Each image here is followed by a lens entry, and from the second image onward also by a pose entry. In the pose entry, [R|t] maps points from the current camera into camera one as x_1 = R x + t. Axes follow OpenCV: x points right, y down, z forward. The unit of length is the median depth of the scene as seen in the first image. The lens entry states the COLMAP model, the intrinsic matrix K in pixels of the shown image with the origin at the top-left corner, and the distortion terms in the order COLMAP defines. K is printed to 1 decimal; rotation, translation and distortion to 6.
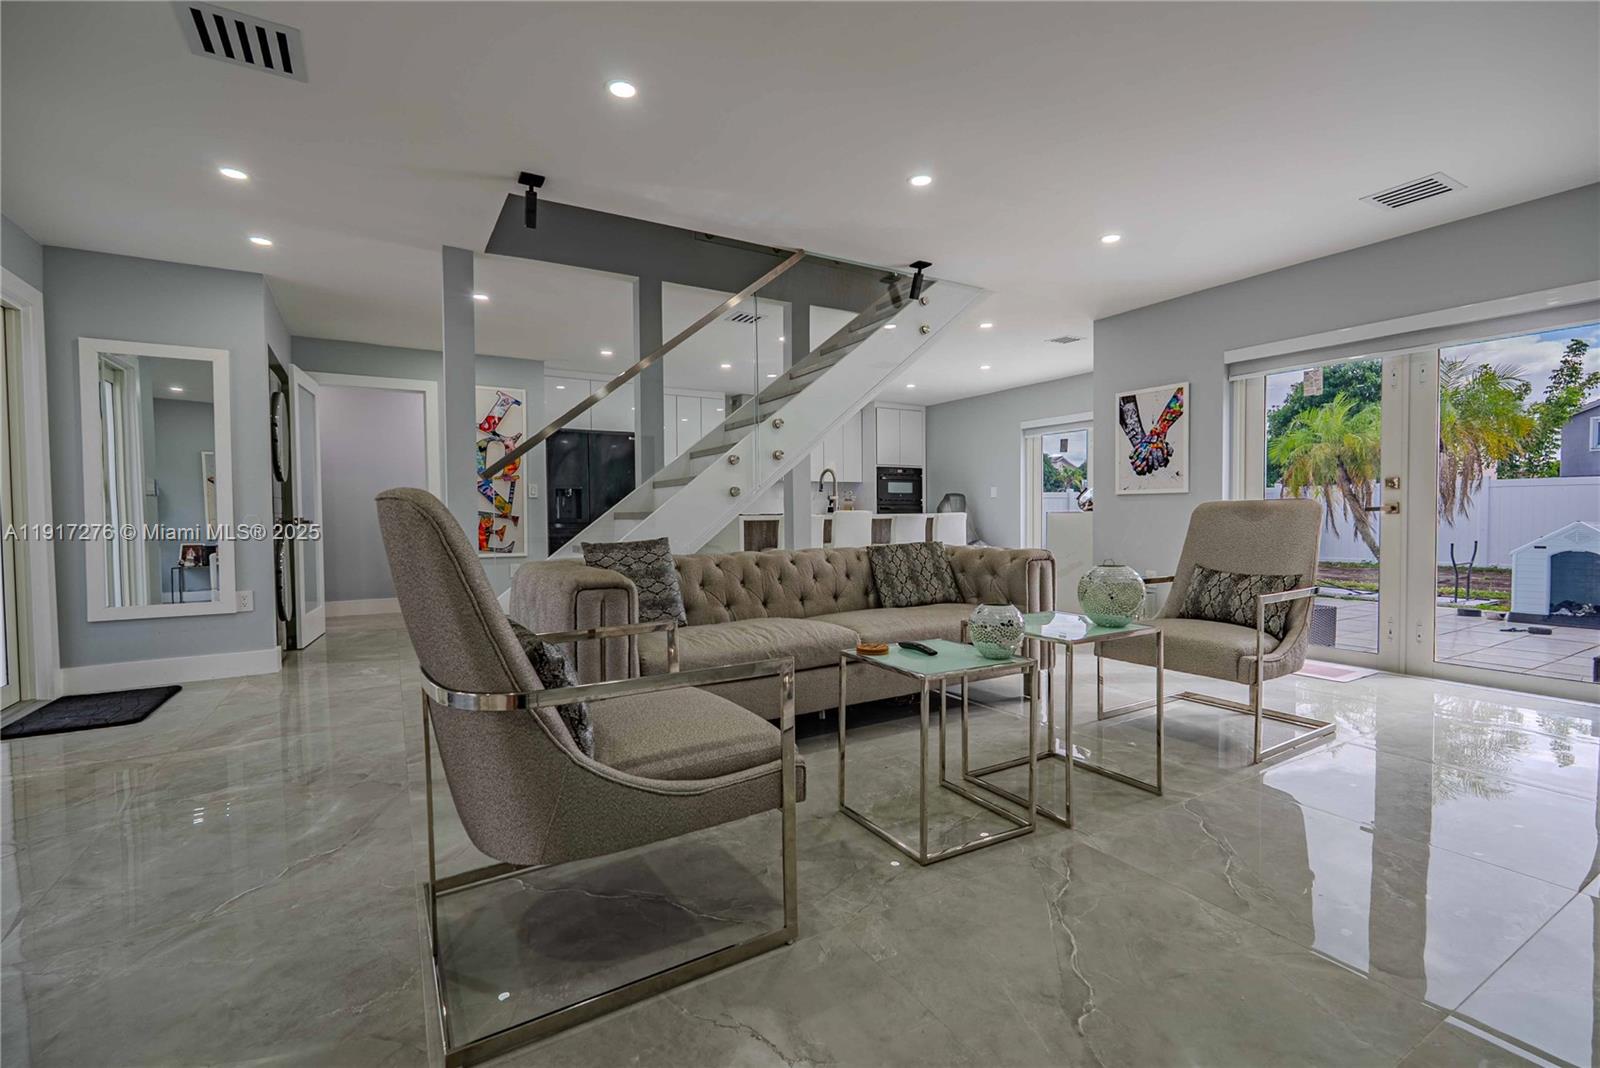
lens RADIAL K [[700.9, 0, 800.0], [0, 700.9, 534.0], [0, 0, 1]] dist [-0.005276, 0.000724]
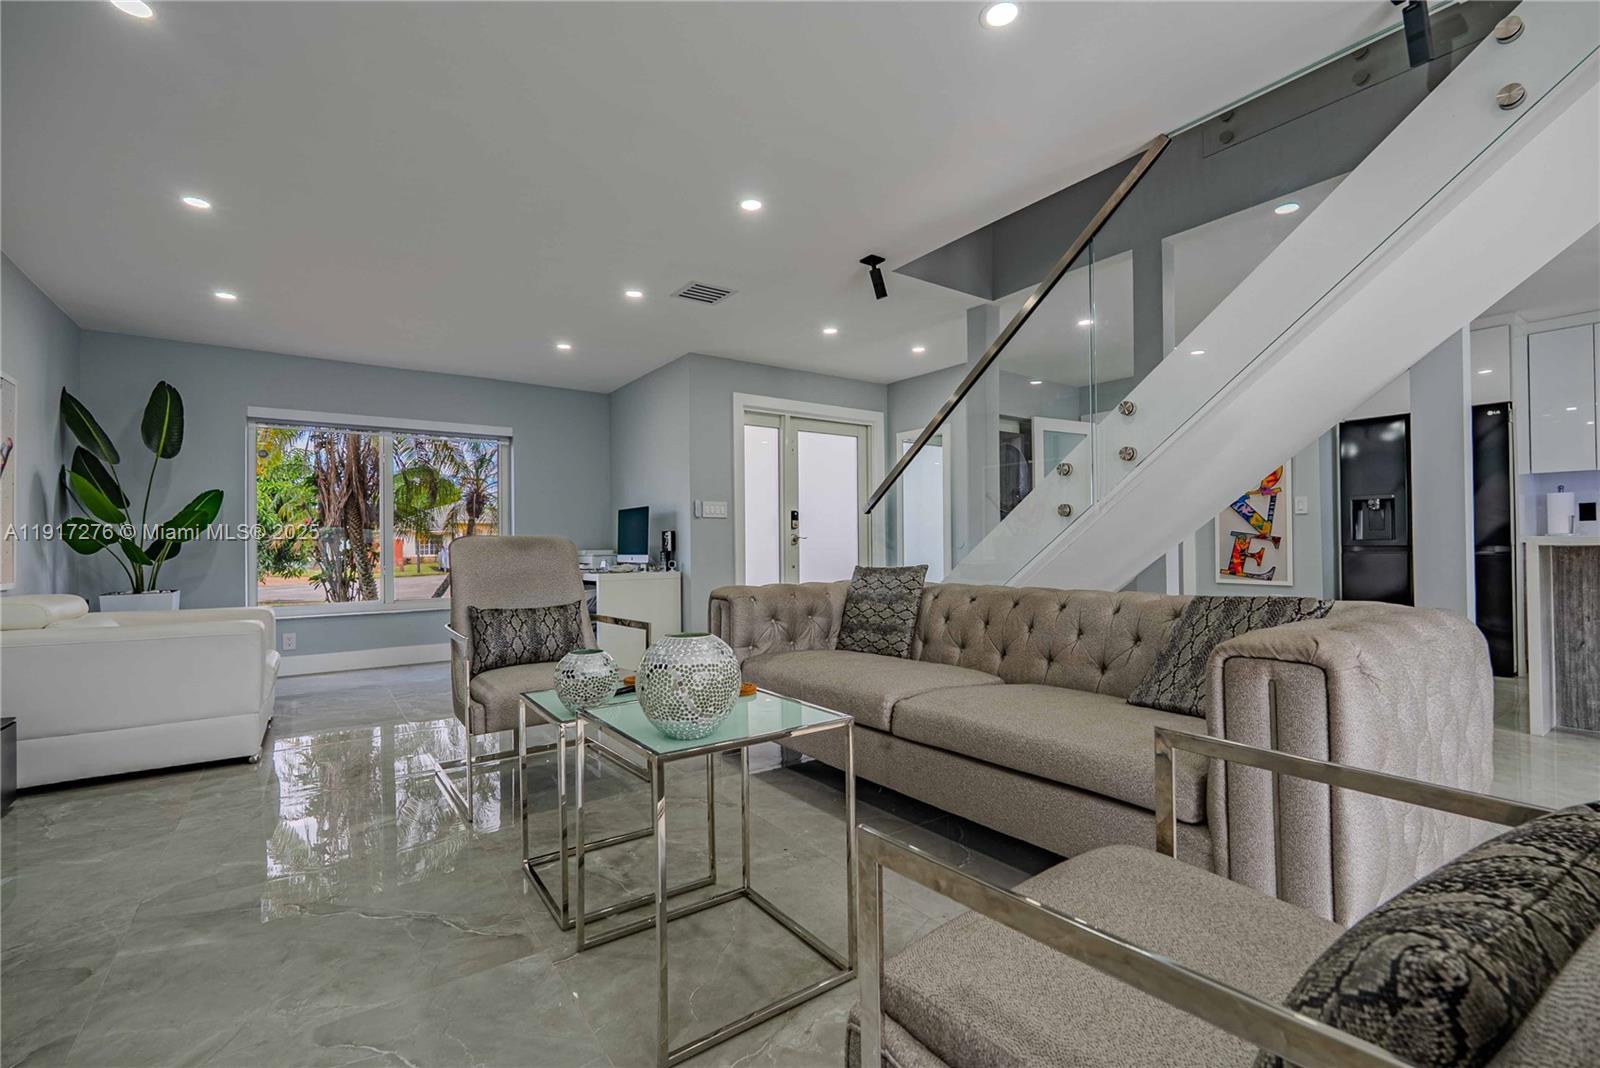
lens RADIAL K [[700.9, 0, 800.0], [0, 700.9, 534.0], [0, 0, 1]] dist [-0.005276, 0.000724]
pose [[0.086199, -0.004550, -0.996268, 0.481072], [-0.017322, 0.999832, -0.006065, -0.018035], [0.996127, 0.017780, 0.086105, 0.474046]]
